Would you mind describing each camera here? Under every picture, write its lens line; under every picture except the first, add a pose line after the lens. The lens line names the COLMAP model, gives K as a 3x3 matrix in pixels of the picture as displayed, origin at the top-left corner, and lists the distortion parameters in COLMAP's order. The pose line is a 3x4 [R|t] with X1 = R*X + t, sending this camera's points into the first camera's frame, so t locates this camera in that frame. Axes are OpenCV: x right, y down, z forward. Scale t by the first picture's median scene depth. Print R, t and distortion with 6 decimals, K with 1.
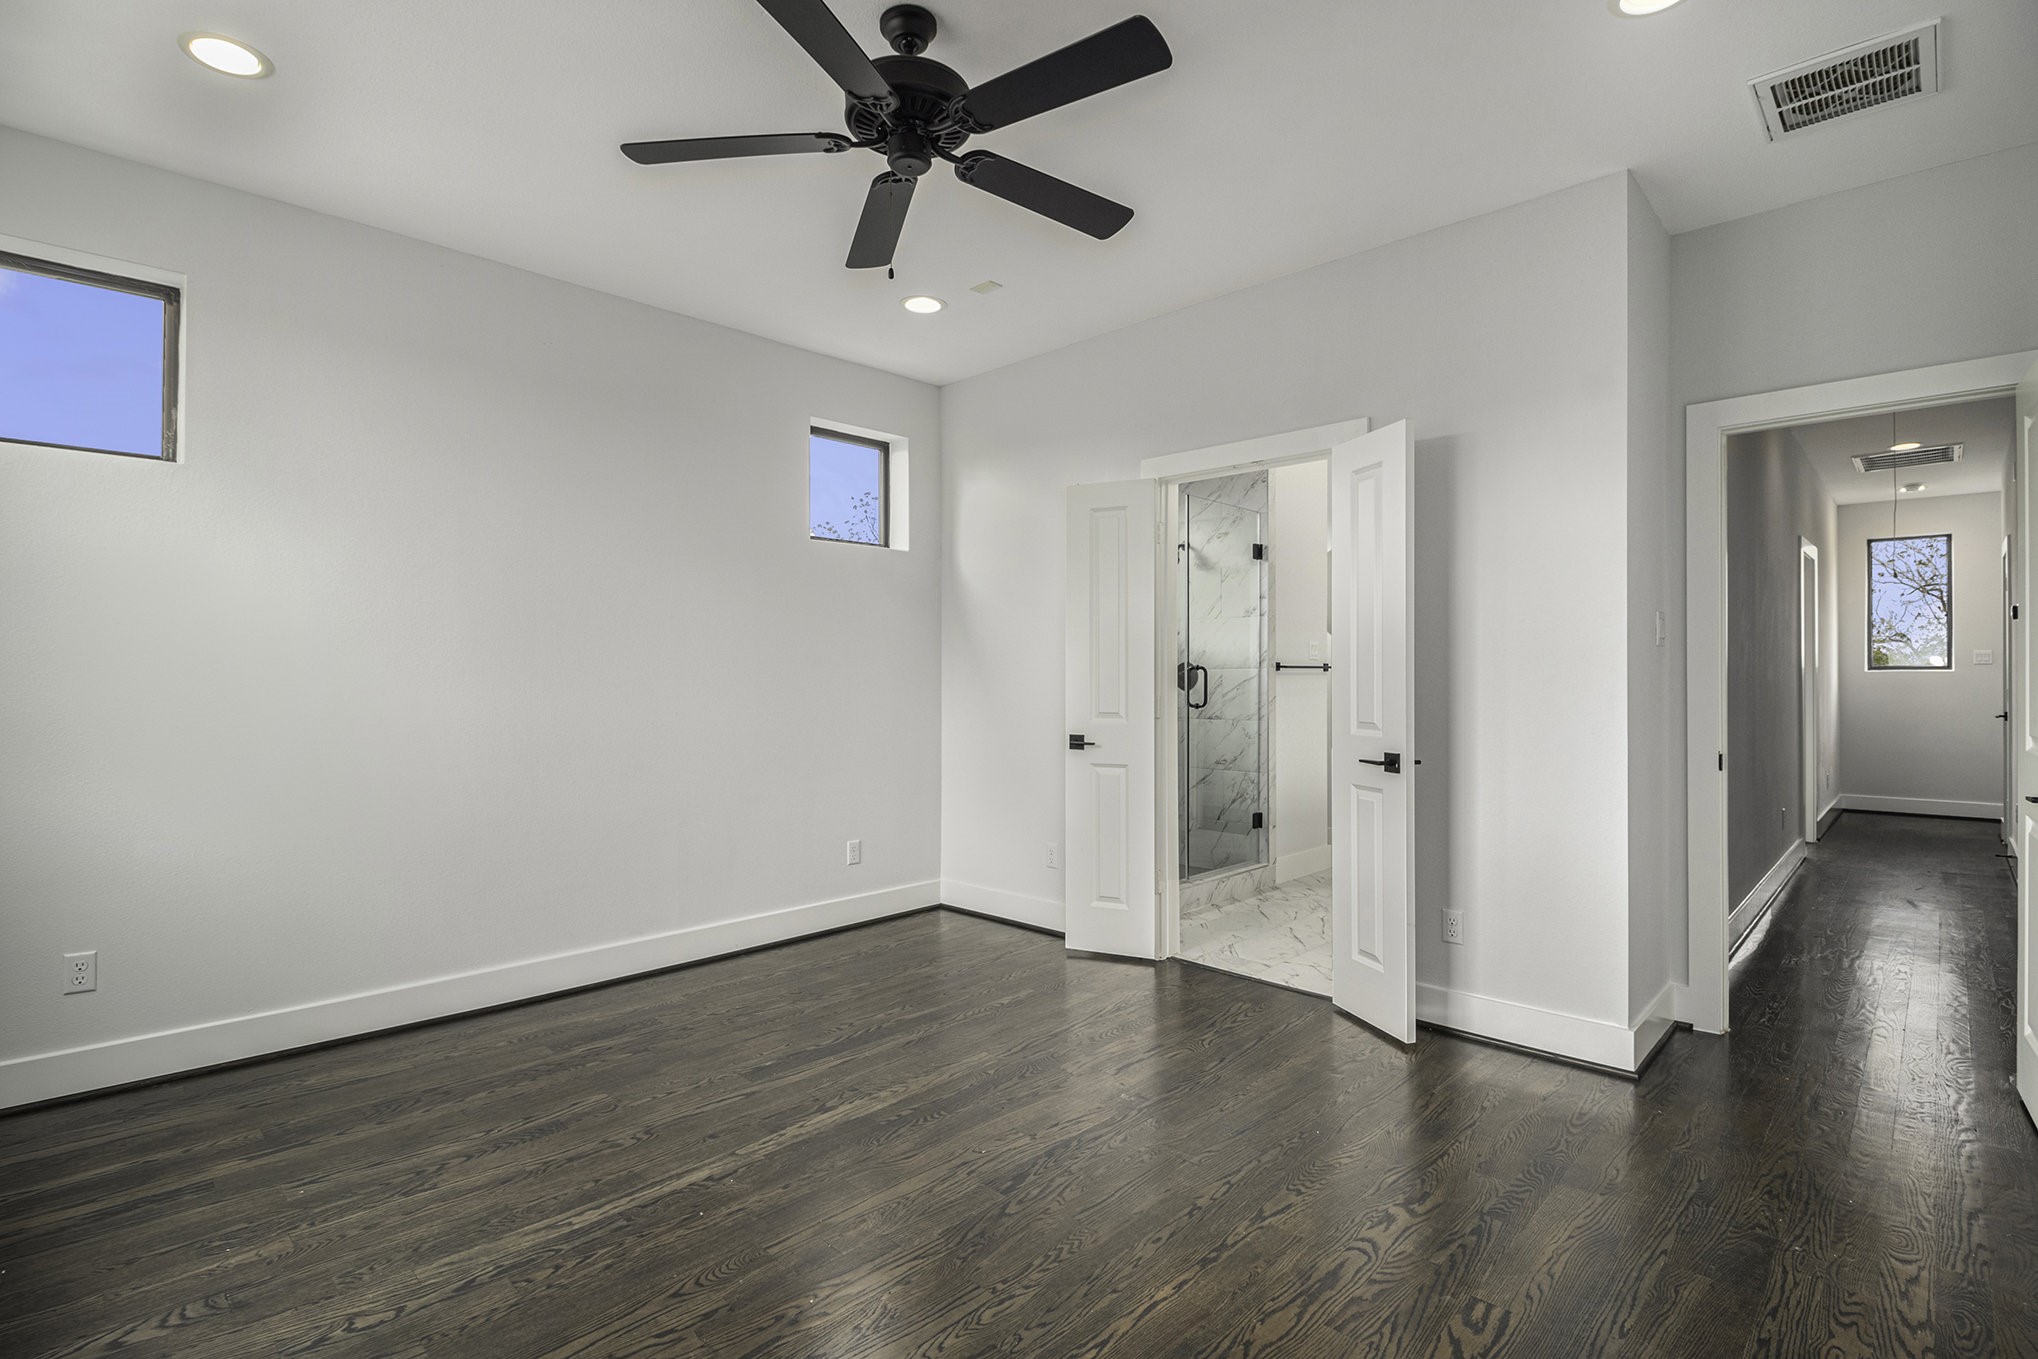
lens RADIAL K [[950.5, 0, 1028.3], [0, 950.5, 681.4], [0, 0, 1]] dist [0.000197, -0.008371]
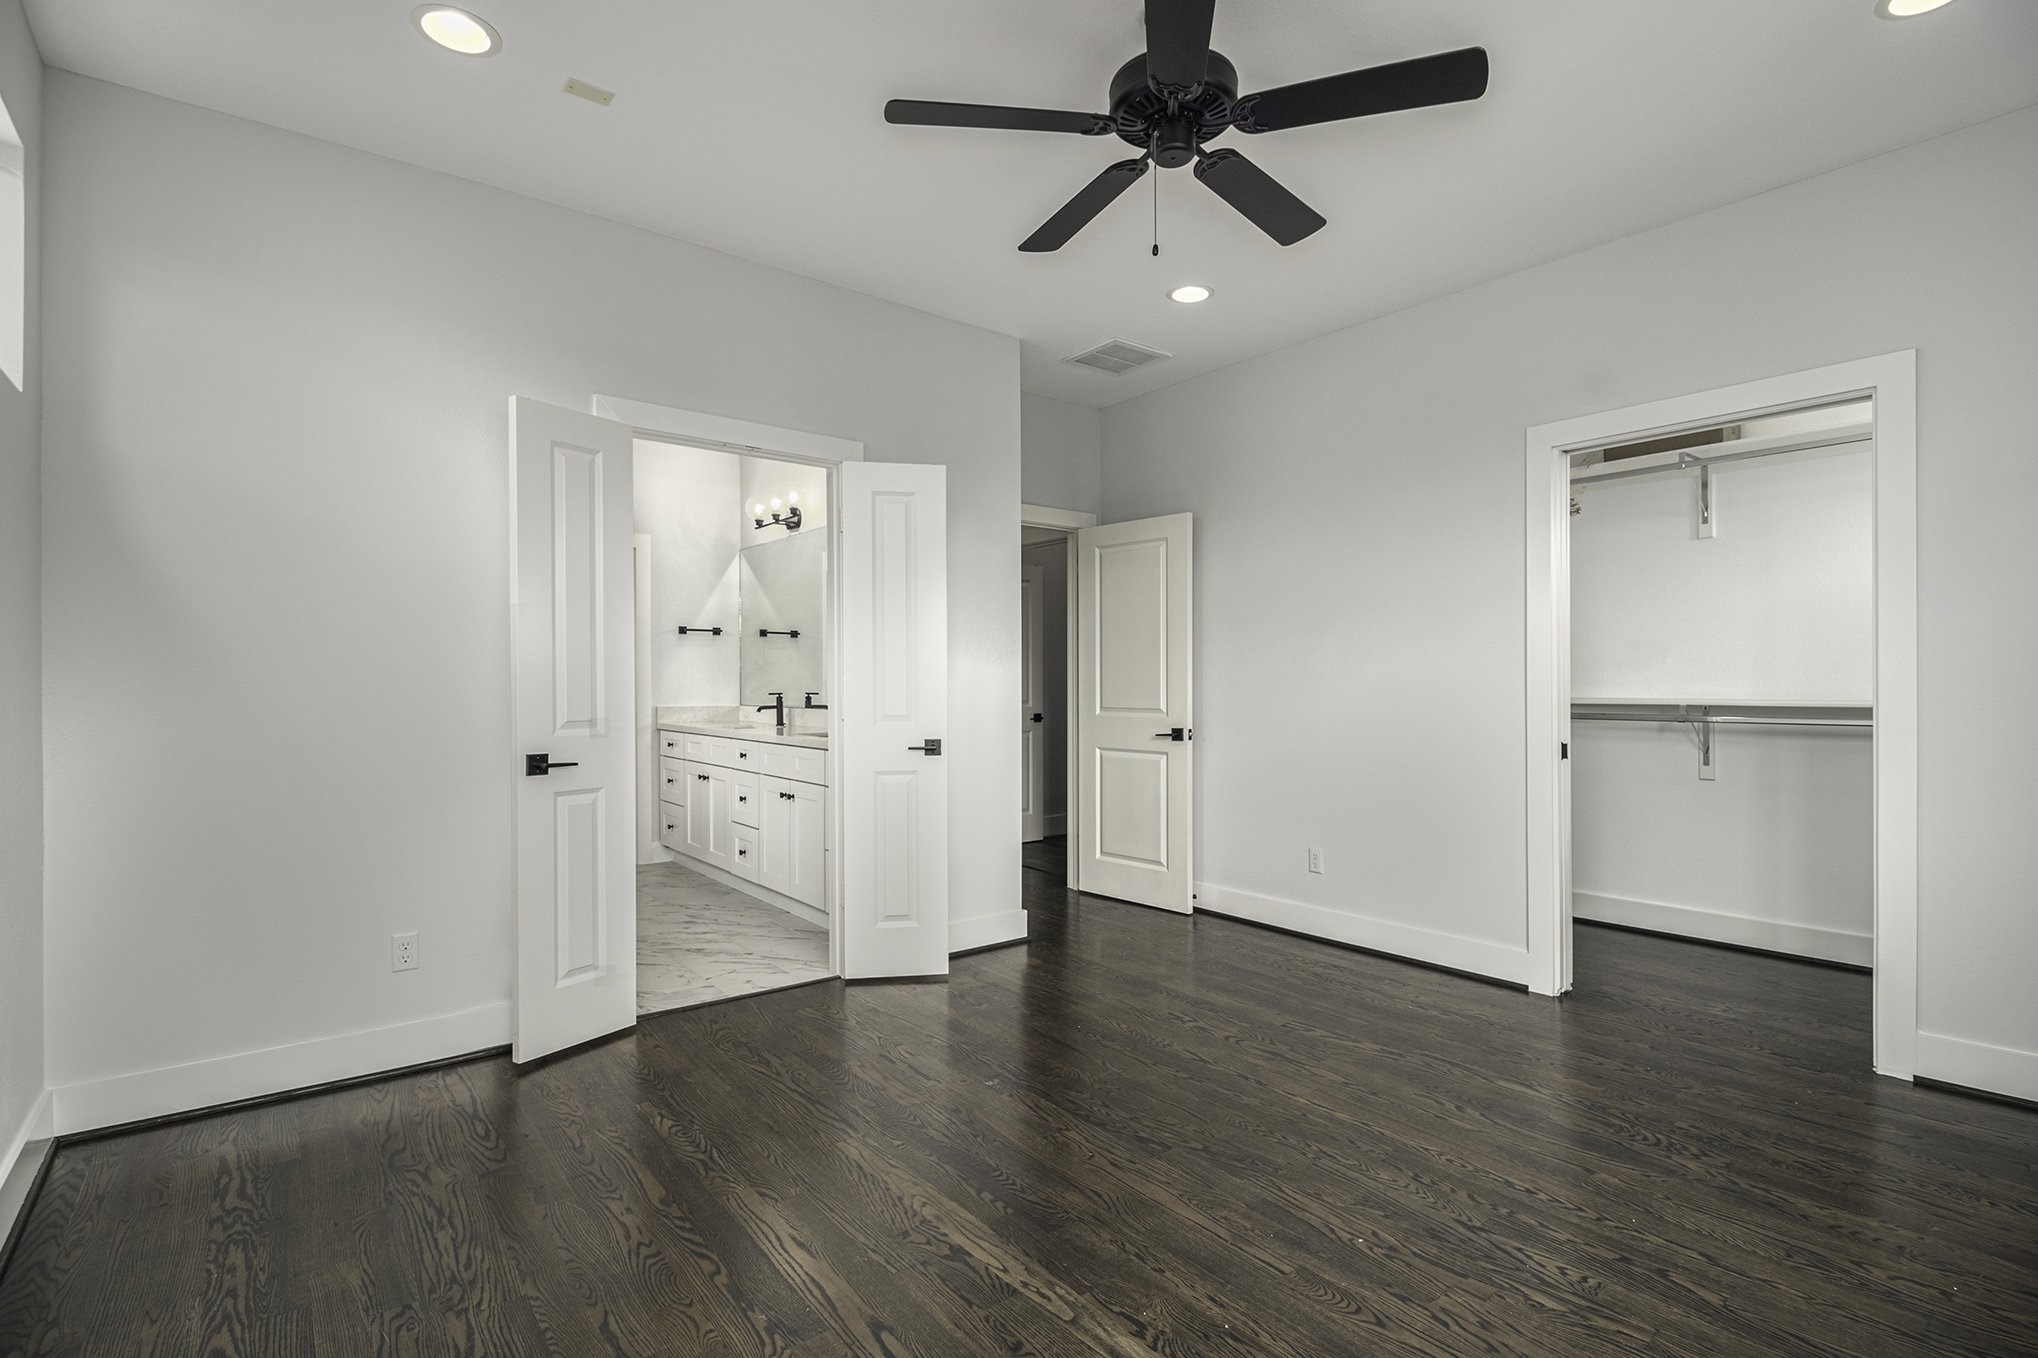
lens RADIAL K [[950.5, 0, 1030.2], [0, 950.5, 689.9], [0, 0, 1]] dist [0.000197, -0.008371]
pose [[0.134102, -0.005722, 0.990951, -0.654084], [-0.000908, 0.999982, 0.005897, 0.003904], [-0.990967, -0.001691, 0.134095, 0.589682]]
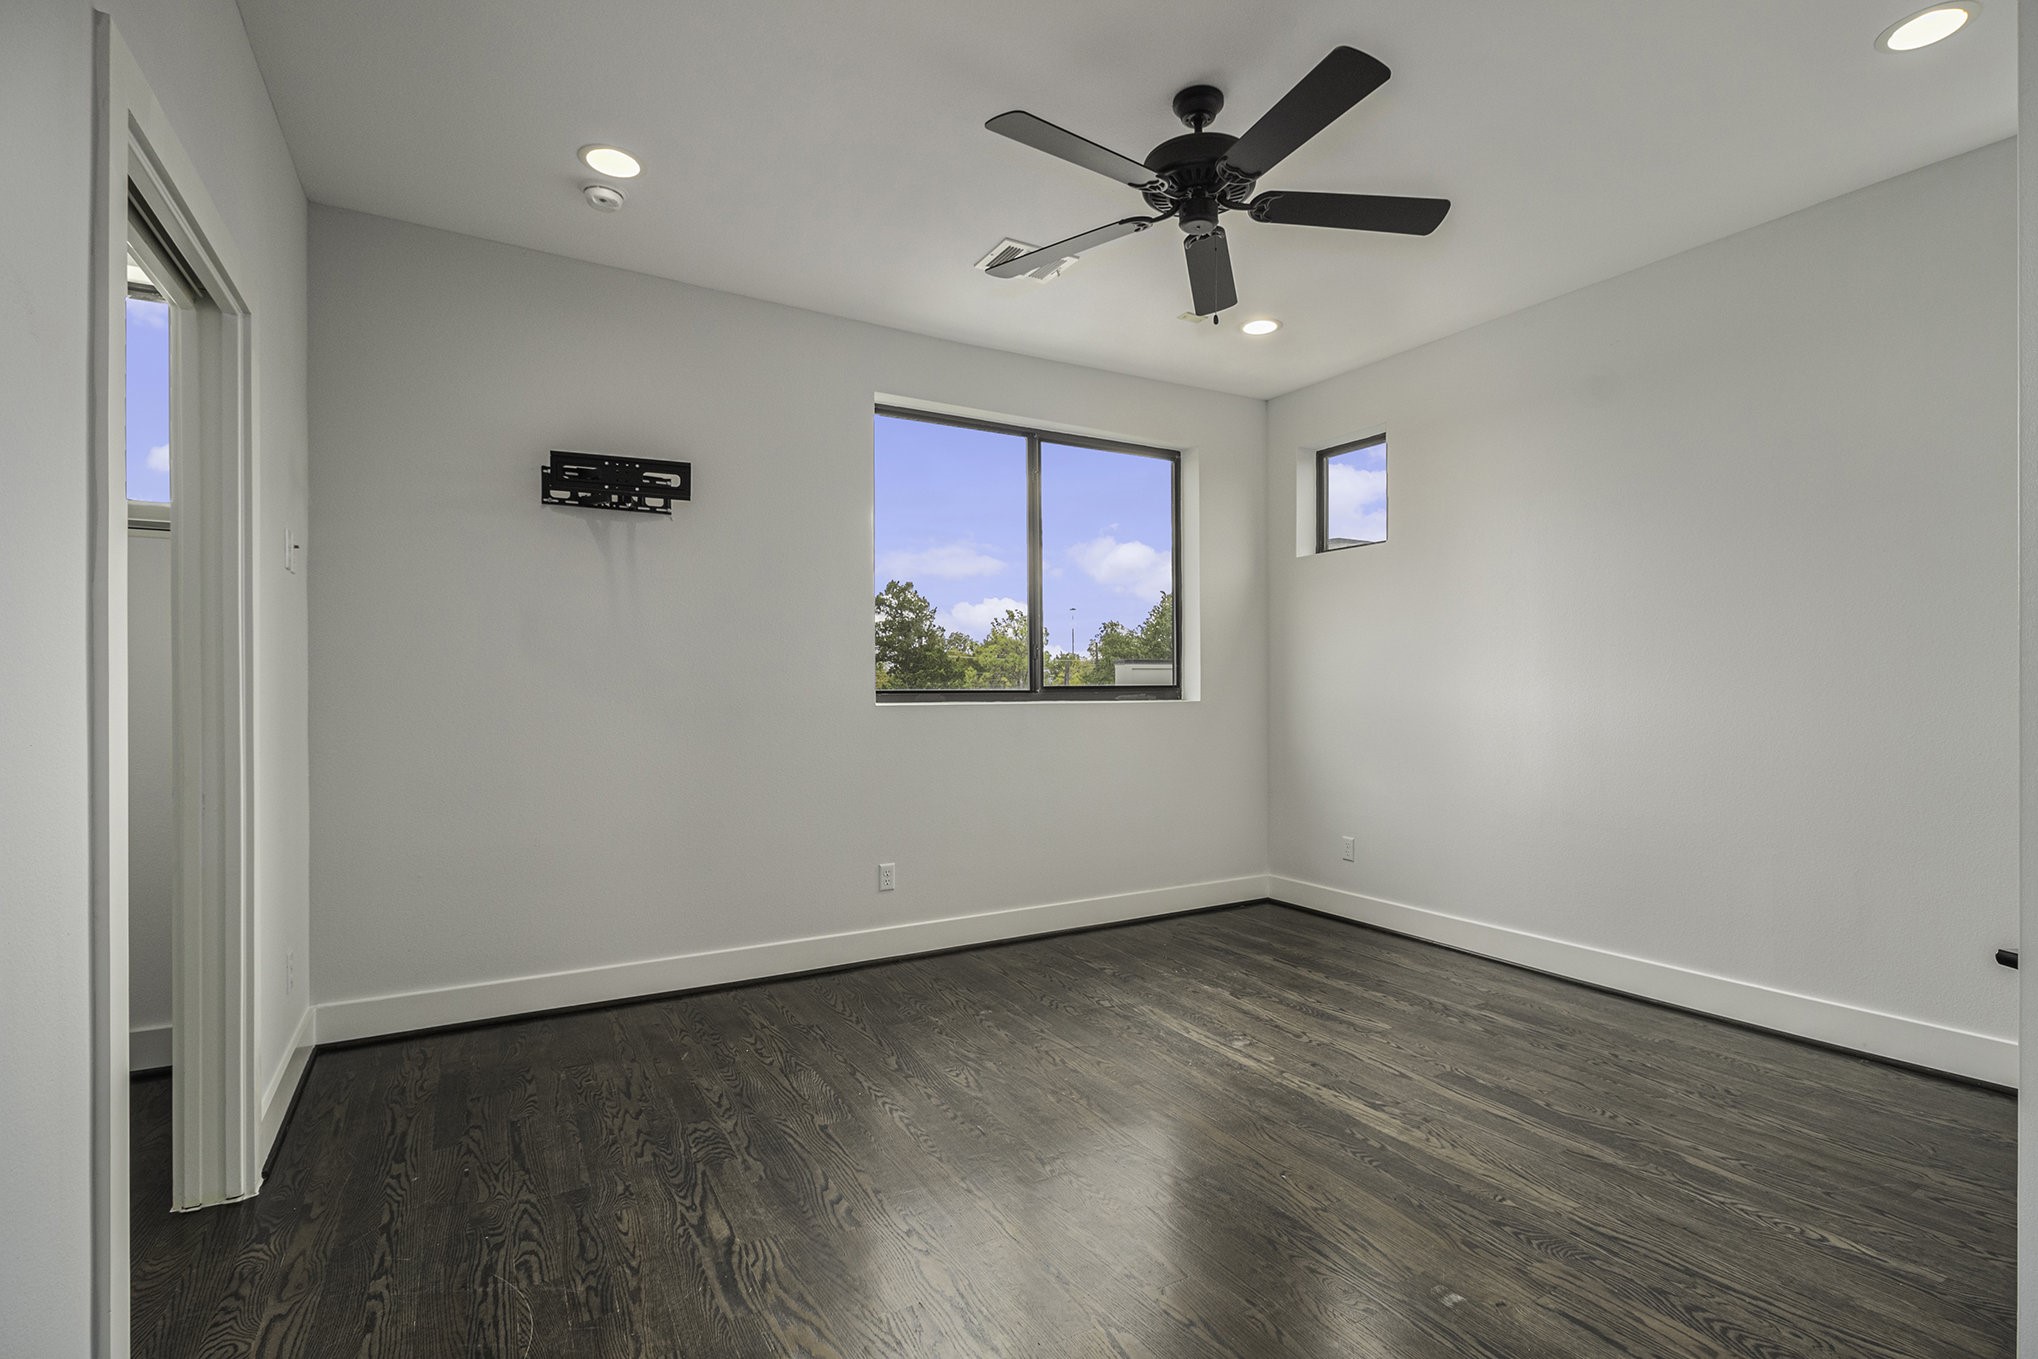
lens RADIAL K [[950.5, 0, 1055.9], [0, 950.5, 683.7], [0, 0, 1]] dist [0.000197, -0.008371]
pose [[-0.247196, -0.000057, -0.968966, 0.587955], [0.007963, 0.999966, -0.002090, 0.001960], [0.968933, -0.008232, -0.247187, 0.644885]]
